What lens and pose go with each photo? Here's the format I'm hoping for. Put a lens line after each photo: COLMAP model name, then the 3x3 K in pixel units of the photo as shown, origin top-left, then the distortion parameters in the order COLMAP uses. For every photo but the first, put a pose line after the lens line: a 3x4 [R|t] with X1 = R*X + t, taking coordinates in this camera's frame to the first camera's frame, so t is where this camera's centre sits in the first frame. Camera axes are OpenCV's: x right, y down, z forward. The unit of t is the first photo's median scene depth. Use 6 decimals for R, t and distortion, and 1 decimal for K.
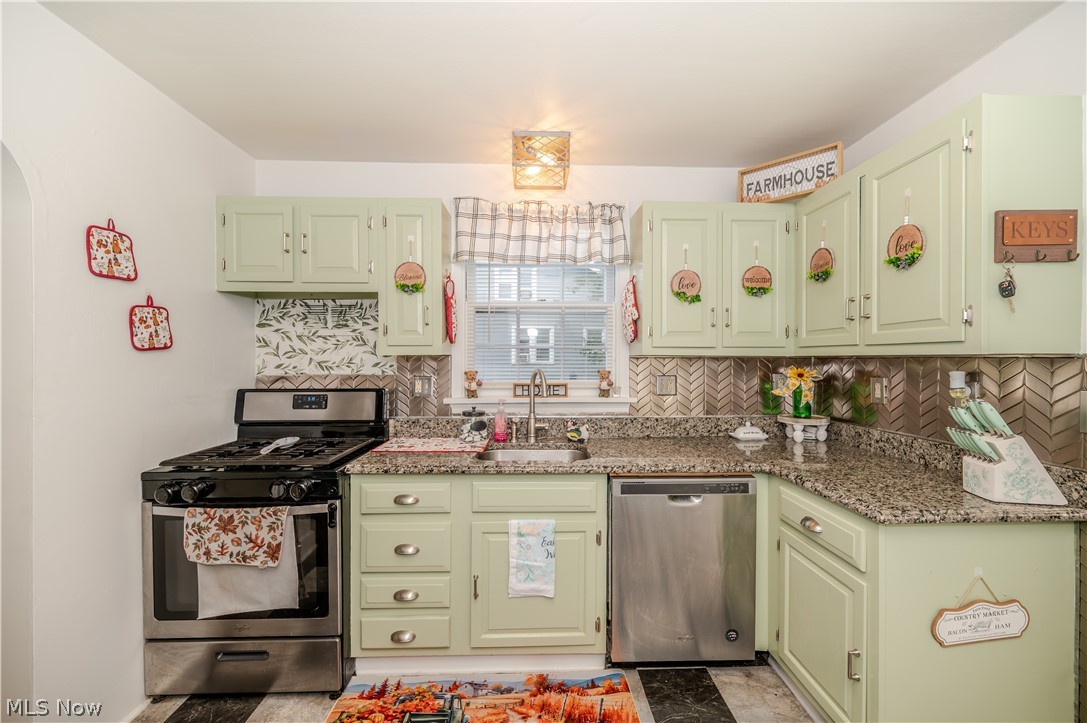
lens RADIAL K [[441.7, 0, 539.0], [0, 441.7, 364.8], [0, 0, 1]] dist [0.001431, 0.000573]
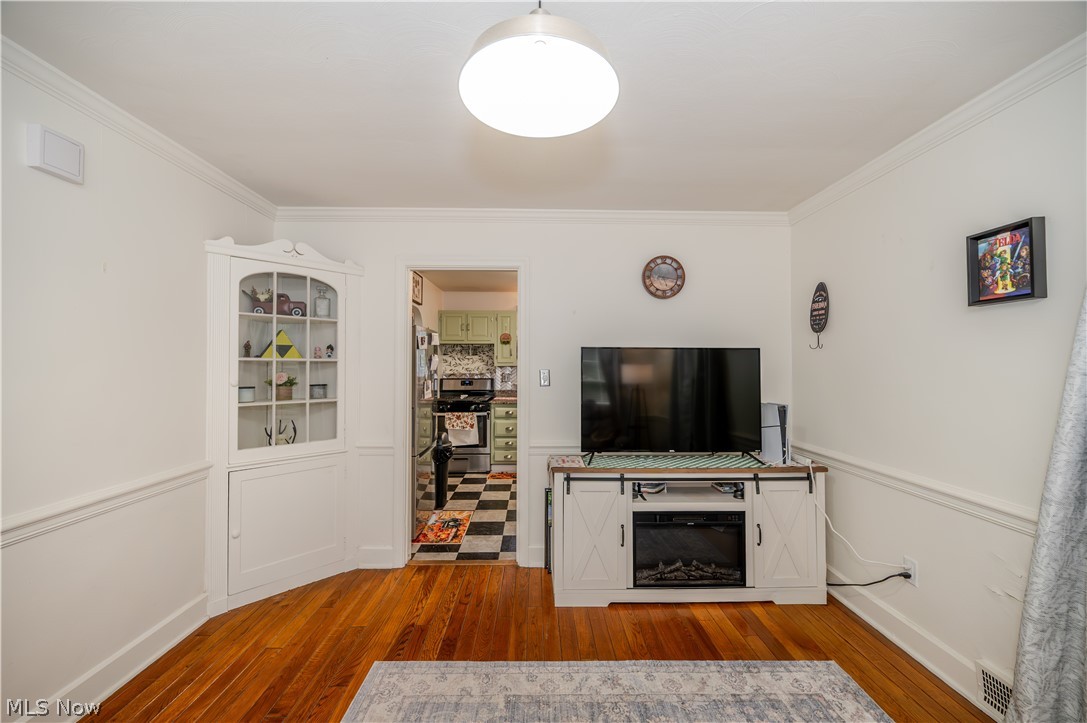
lens RADIAL K [[441.7, 0, 541.3], [0, 441.7, 357.5], [0, 0, 1]] dist [0.001431, 0.000573]
pose [[0.999897, -0.000669, -0.014343, -0.023416], [0.000379, 0.999795, -0.020244, -0.022670], [0.014353, 0.020236, 0.999692, -2.016154]]
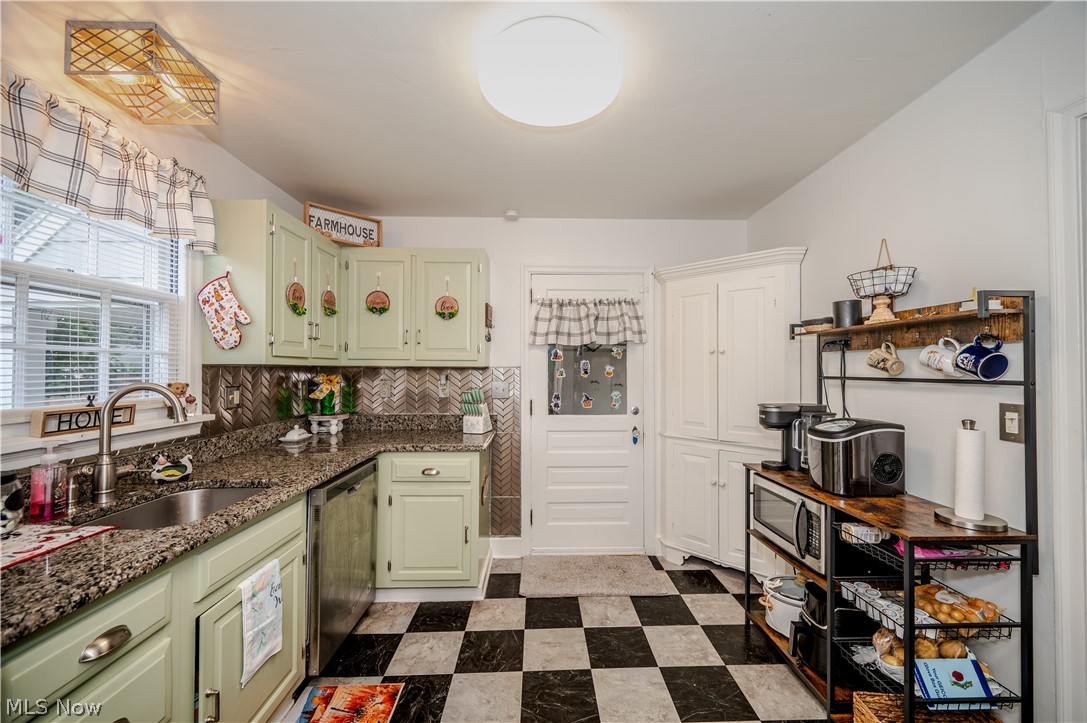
lens RADIAL K [[441.7, 0, 544.8], [0, 441.7, 366.1], [0, 0, 1]] dist [0.001431, 0.000573]
pose [[0.000360, 0.003887, 0.999992, -0.770349], [0.010176, 0.999941, -0.003890, -0.009154], [-0.999948, 0.010177, 0.000320, 0.455229]]
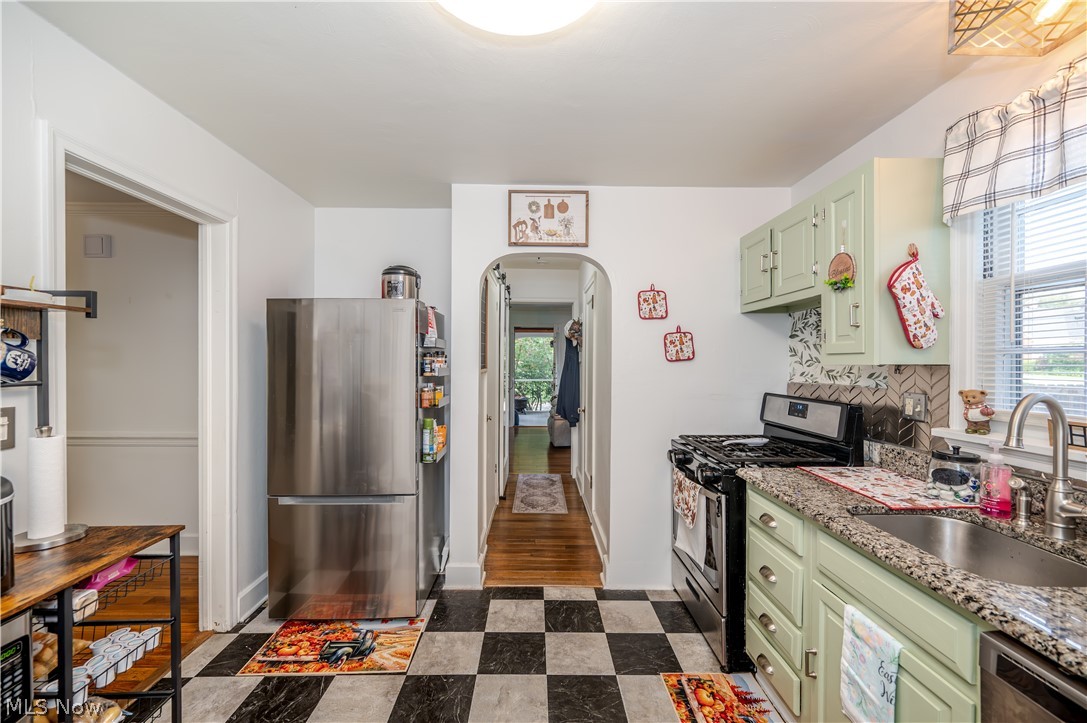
lens RADIAL K [[441.7, 0, 534.8], [0, 441.7, 364.6], [0, 0, 1]] dist [0.001431, 0.000573]
pose [[-0.023209, 0.006817, -0.999707, 0.605048], [-0.014932, 0.999863, 0.007165, -0.022265], [0.999619, 0.015094, -0.023104, 0.487961]]
